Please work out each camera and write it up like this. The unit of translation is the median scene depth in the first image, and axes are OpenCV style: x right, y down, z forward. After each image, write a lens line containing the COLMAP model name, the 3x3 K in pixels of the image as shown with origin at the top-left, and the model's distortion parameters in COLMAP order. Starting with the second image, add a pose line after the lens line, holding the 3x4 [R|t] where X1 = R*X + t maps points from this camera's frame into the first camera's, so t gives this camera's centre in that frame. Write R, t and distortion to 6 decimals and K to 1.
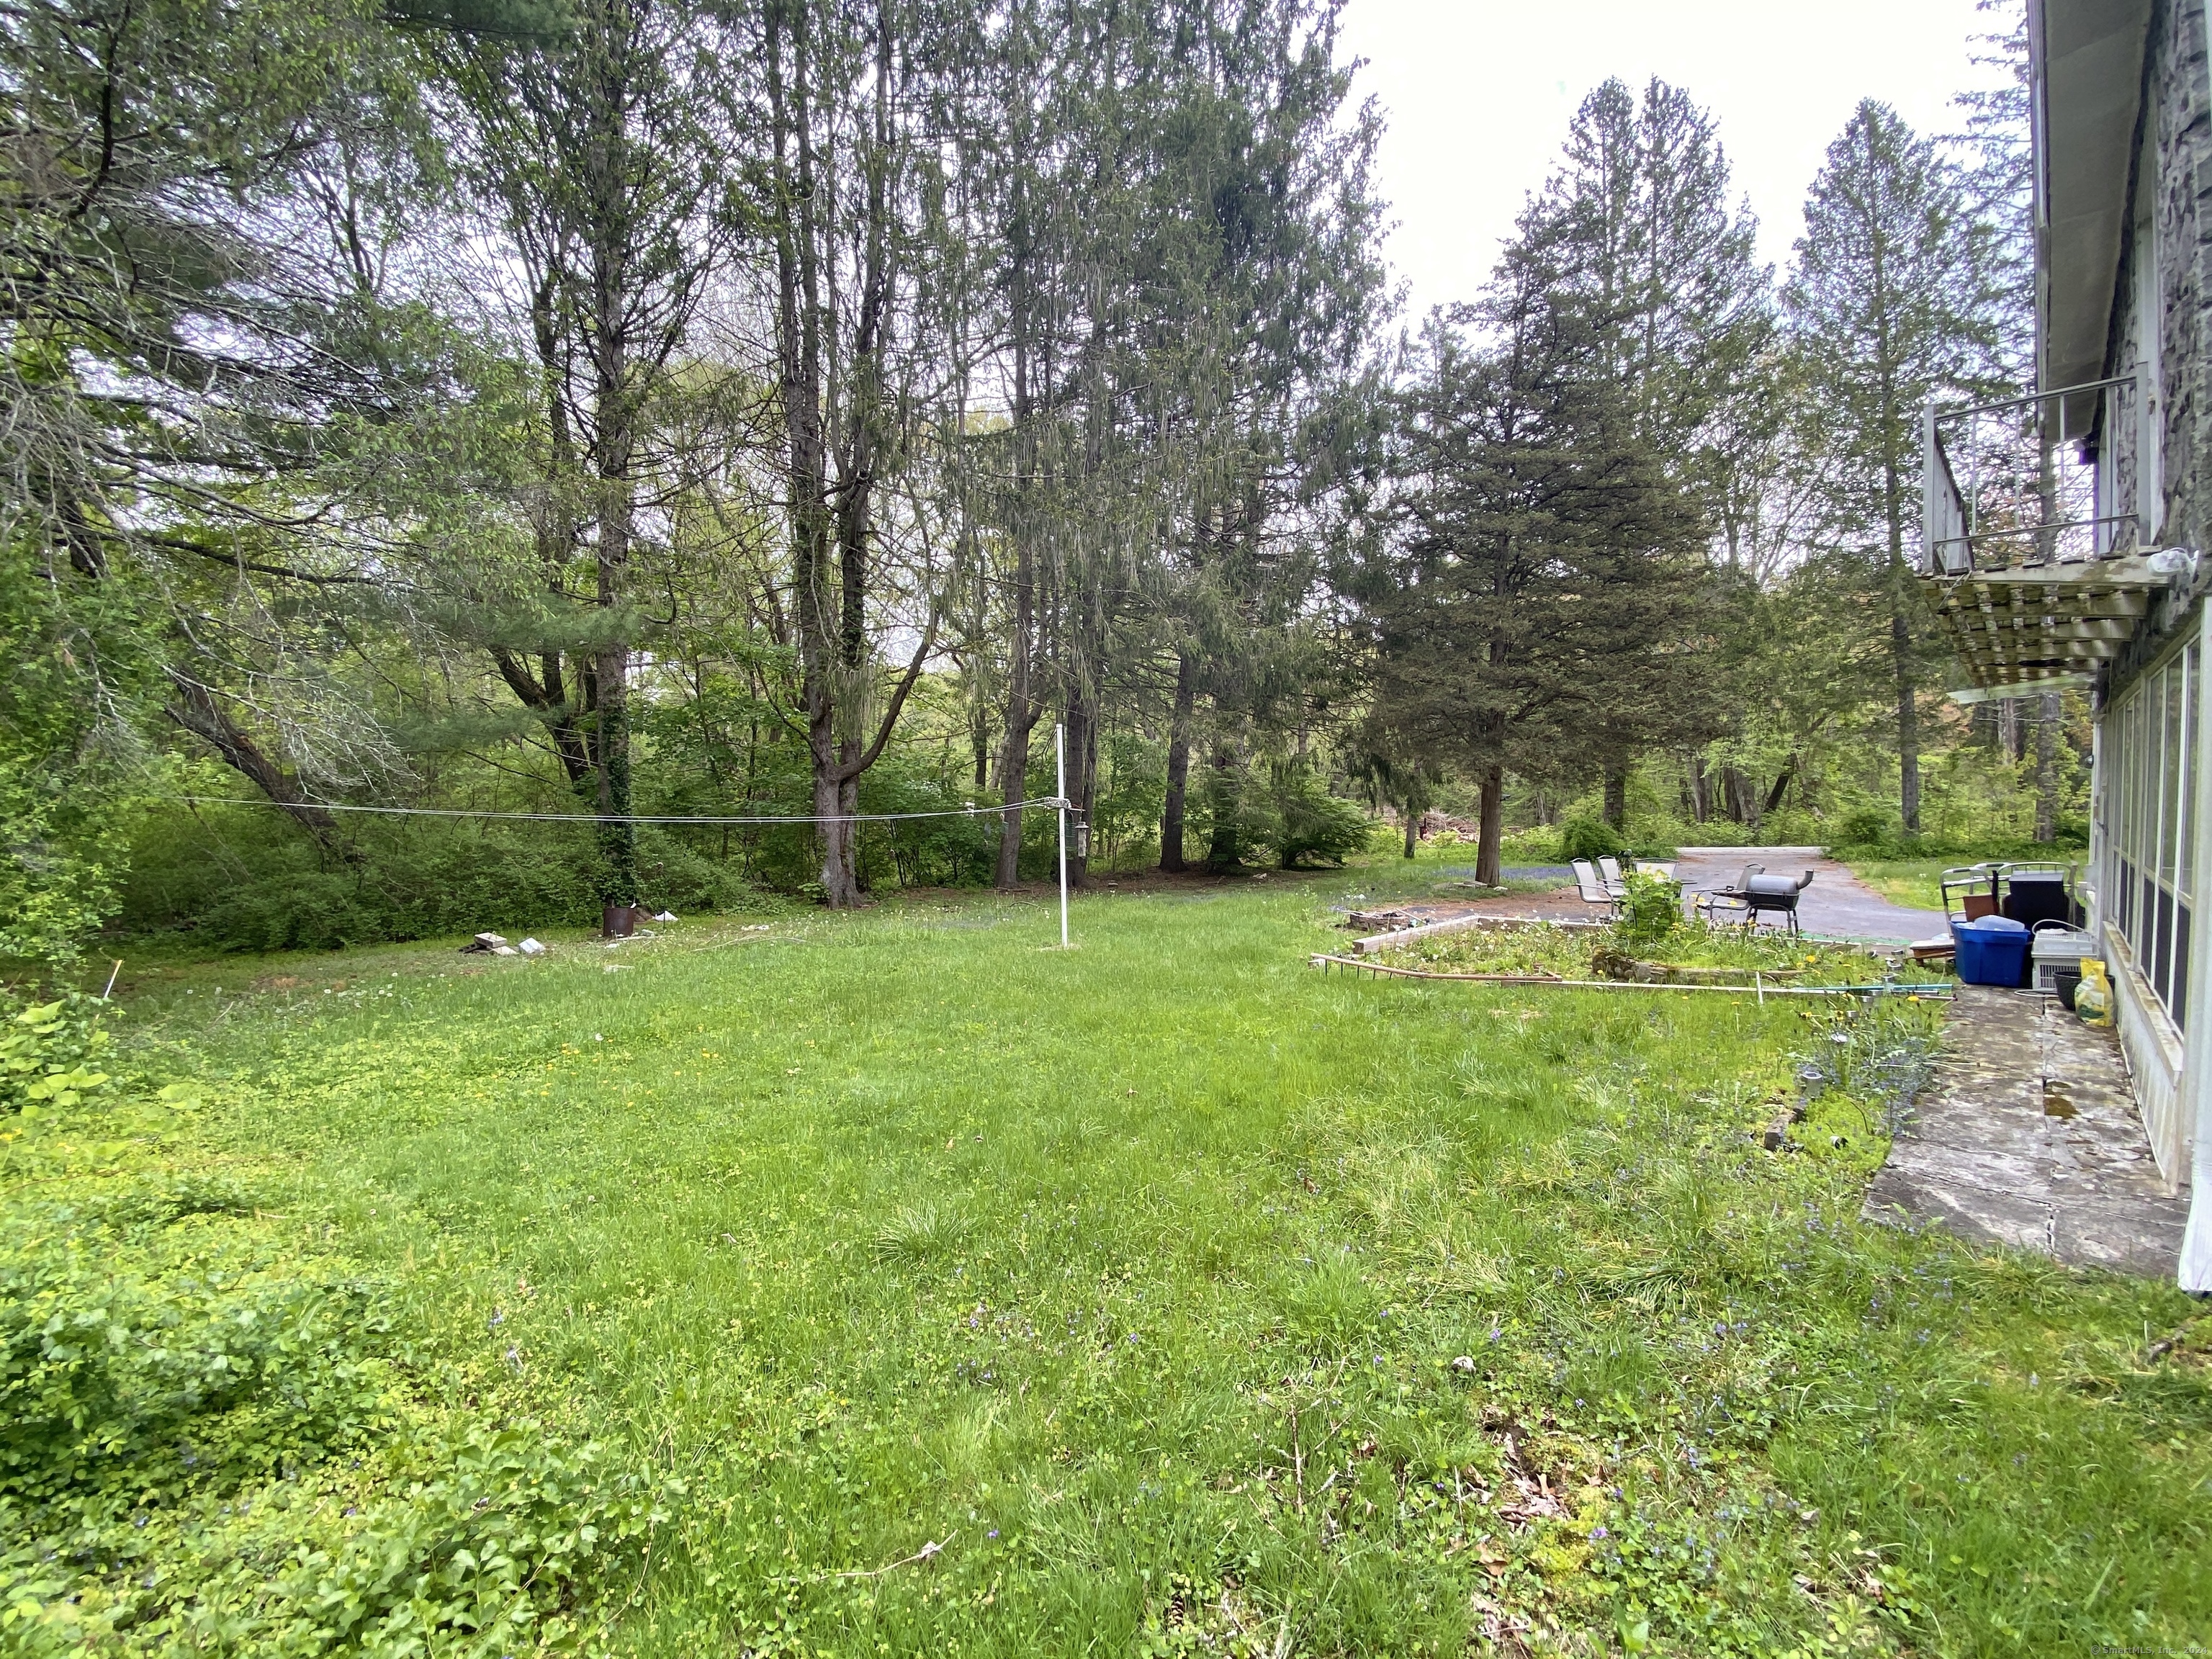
lens RADIAL K [[892.8, 0, 1126.3], [0, 892.8, 832.2], [0, 0, 1]] dist [-0.000734, -0.008915]
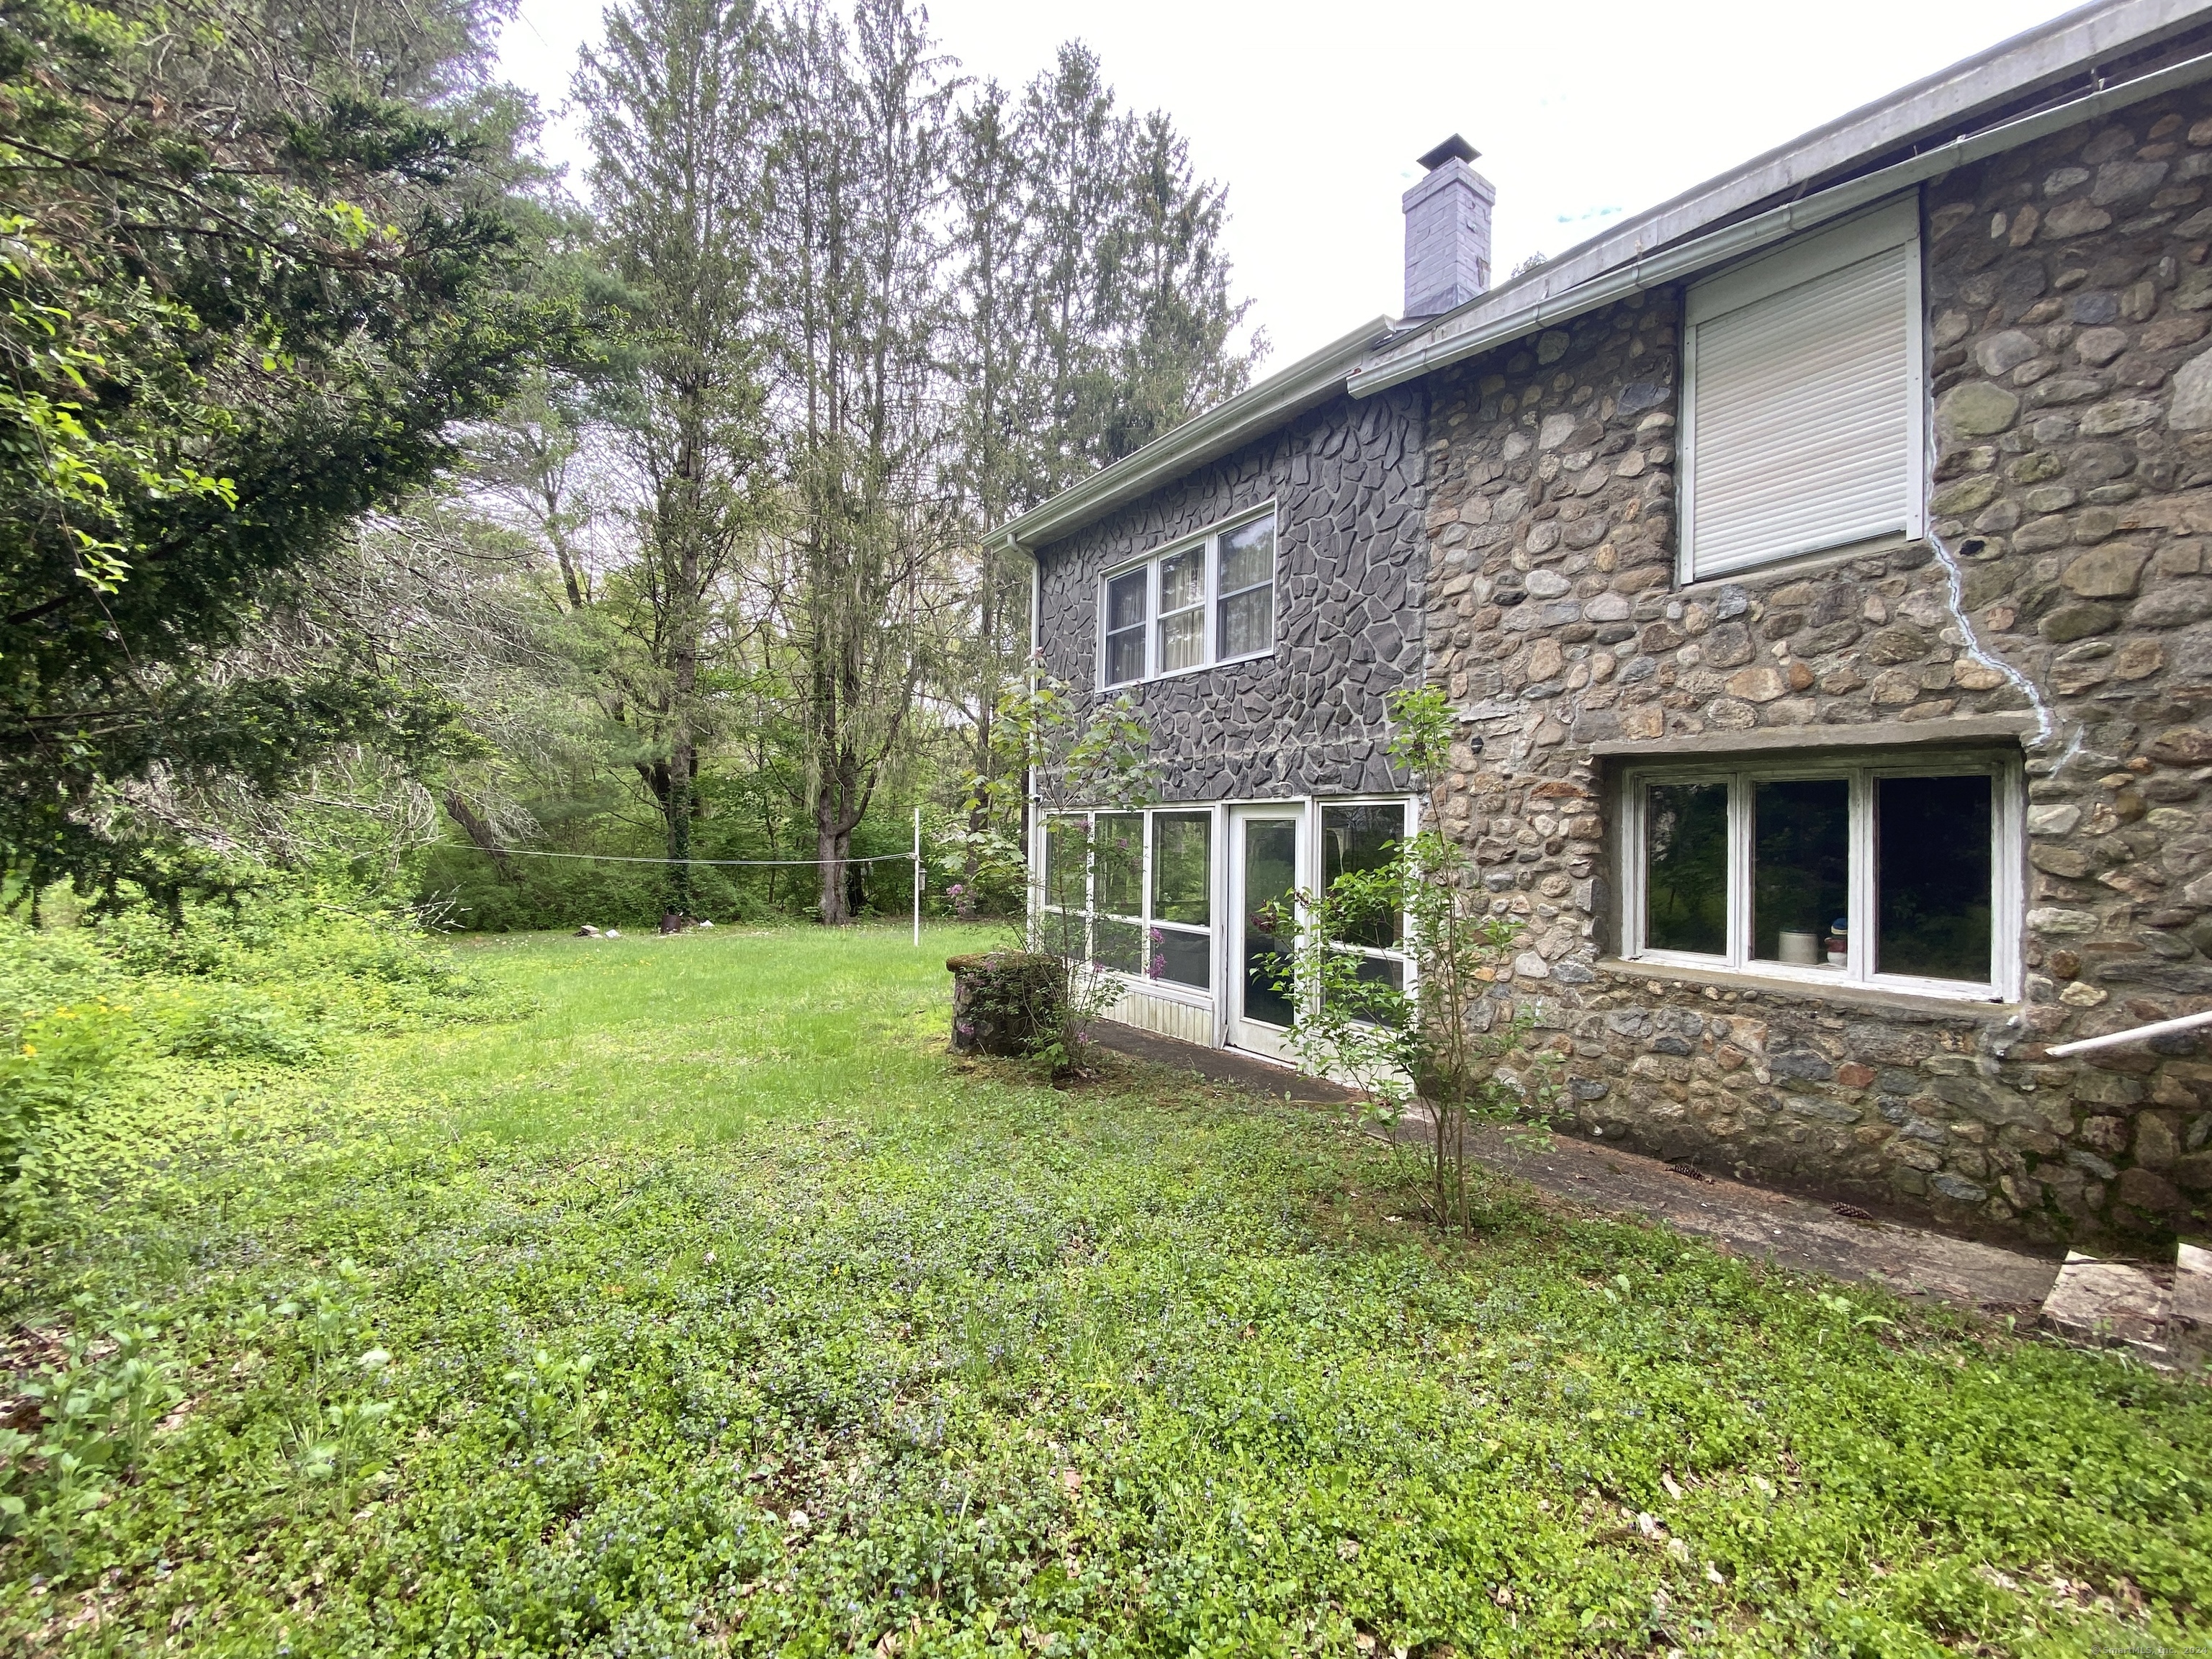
lens RADIAL K [[892.8, 0, 1115.7], [0, 892.8, 834.6], [0, 0, 1]] dist [-0.000734, -0.008915]
pose [[0.991124, 0.028540, -0.129838, 0.351145], [-0.035508, 0.998033, -0.051671, -0.001358], [0.128108, 0.055823, 0.990188, -0.395827]]
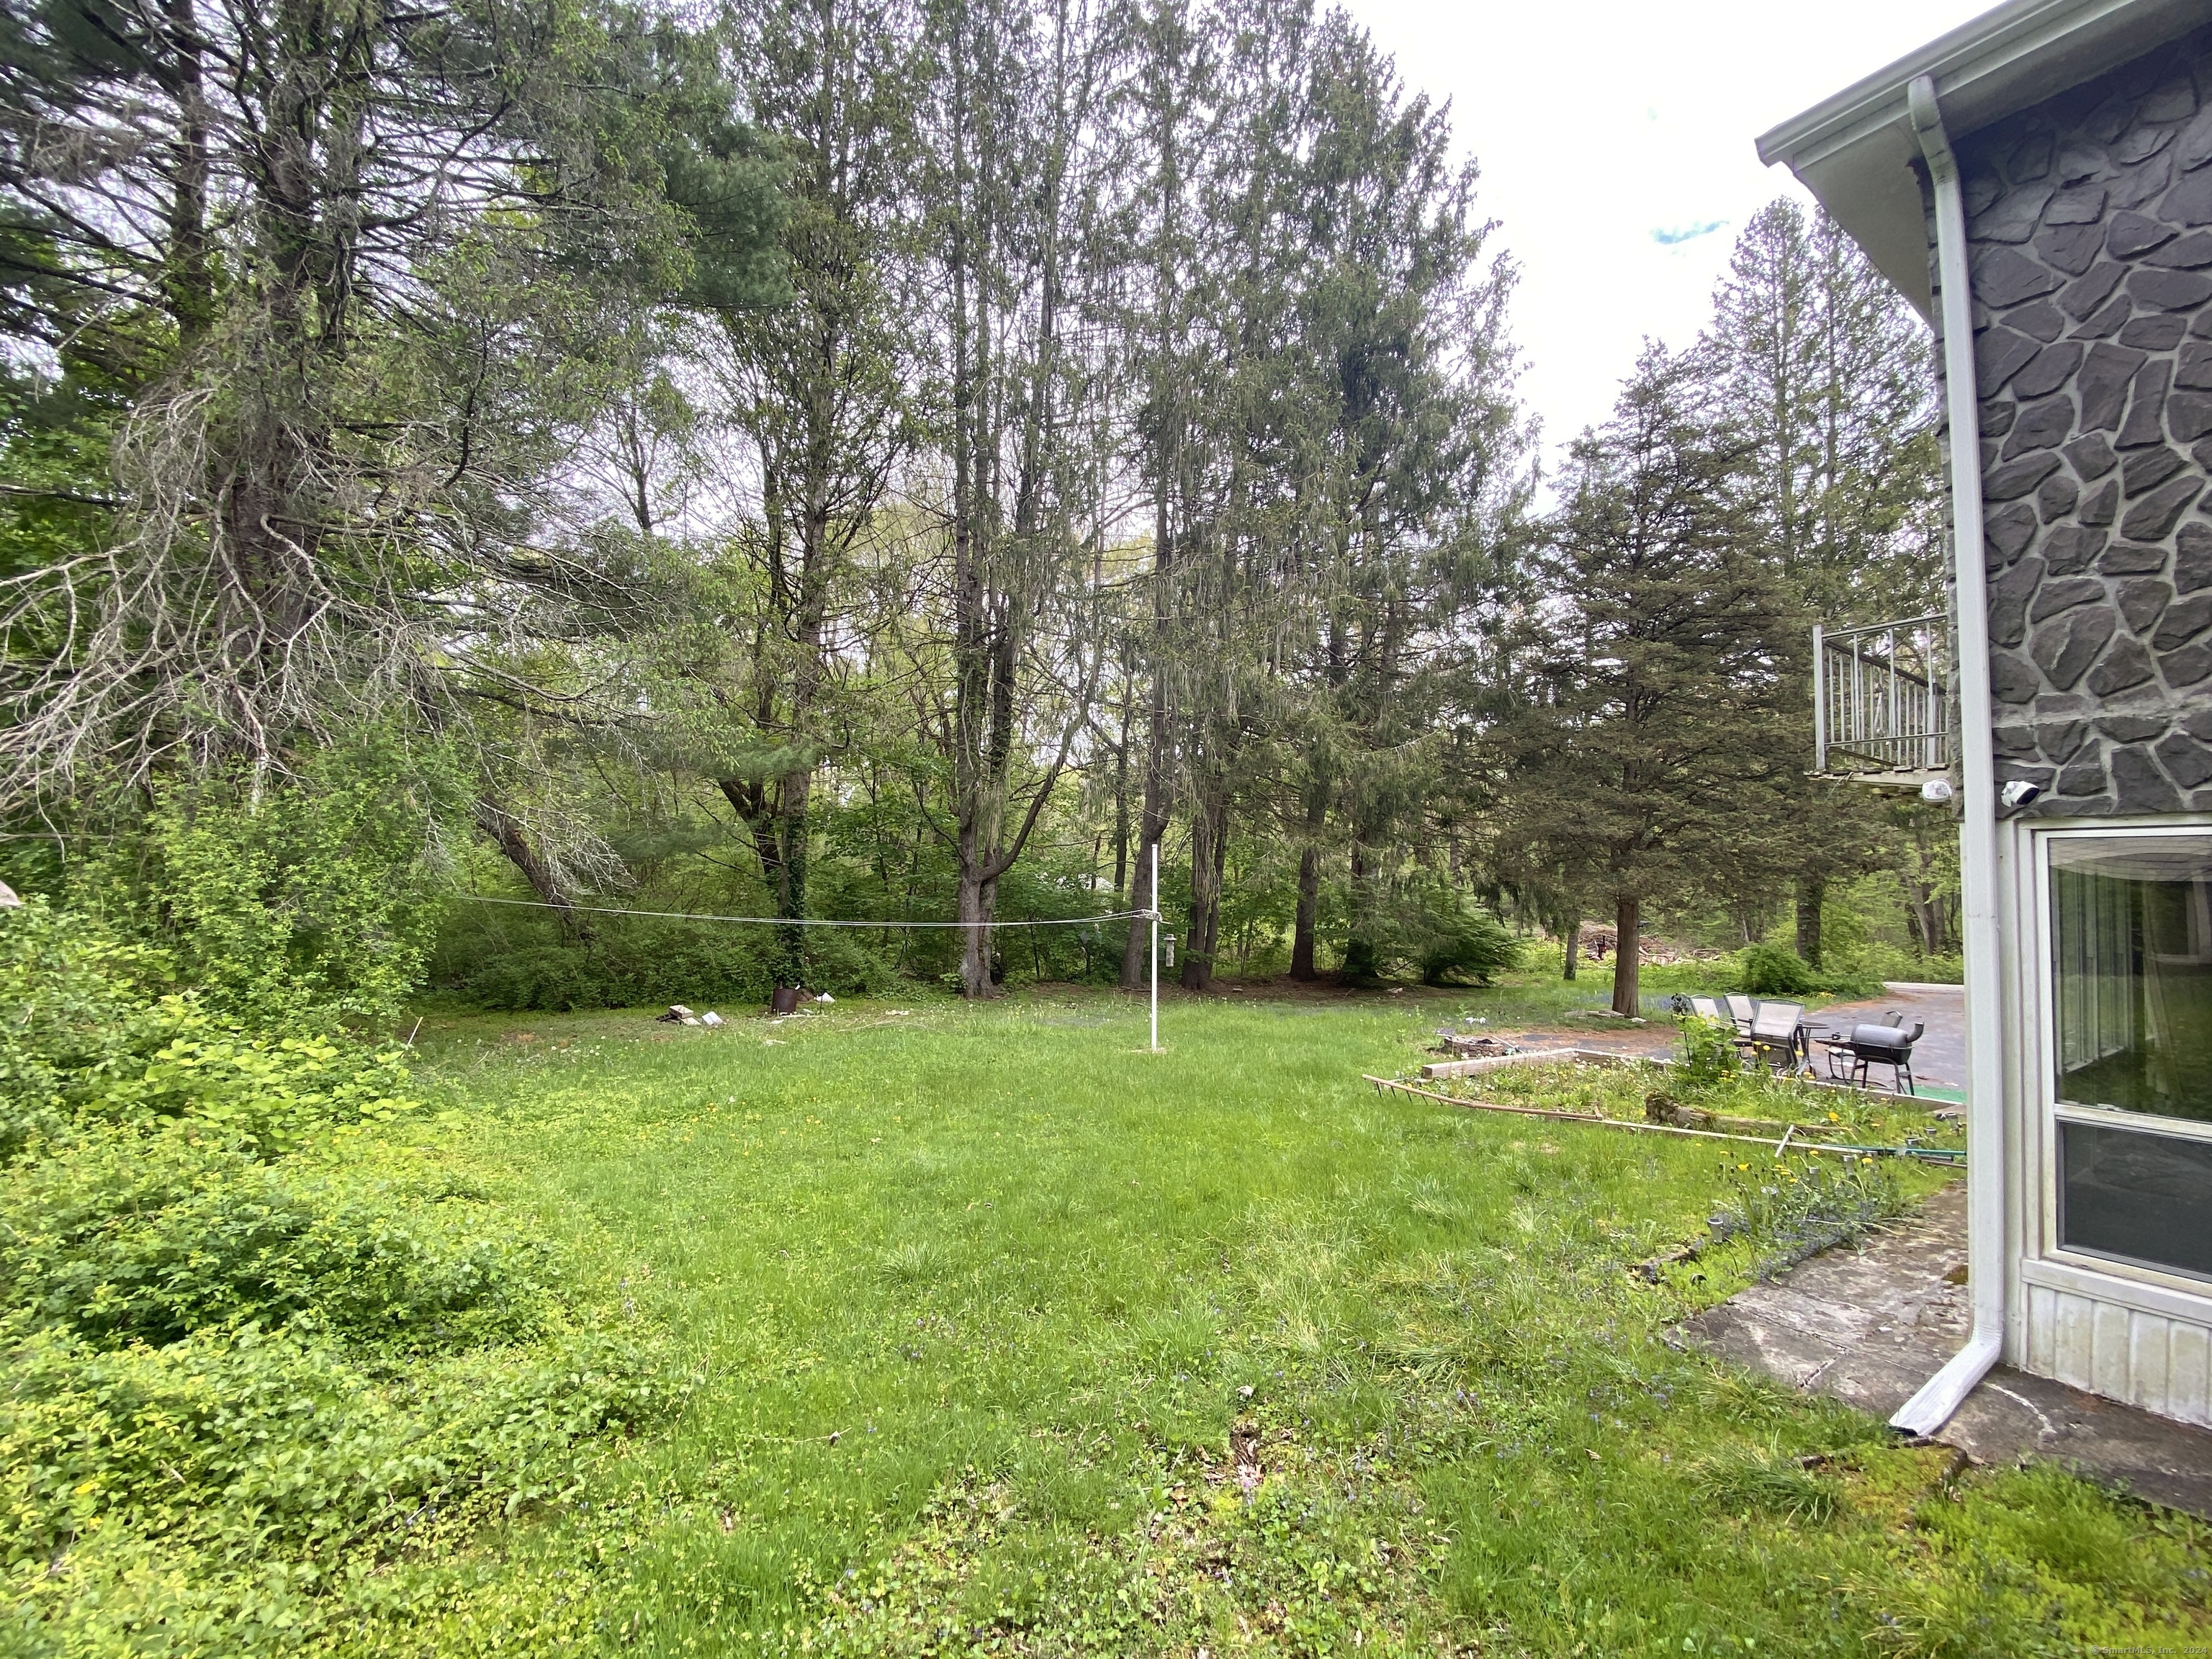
lens RADIAL K [[892.8, 0, 1125.5], [0, 892.8, 840.1], [0, 0, 1]] dist [-0.000734, -0.008915]
pose [[0.983112, 0.026662, -0.181054, 0.059309], [-0.044682, 0.994360, -0.096189, -0.013787], [0.177468, 0.102655, 0.978758, -0.062334]]
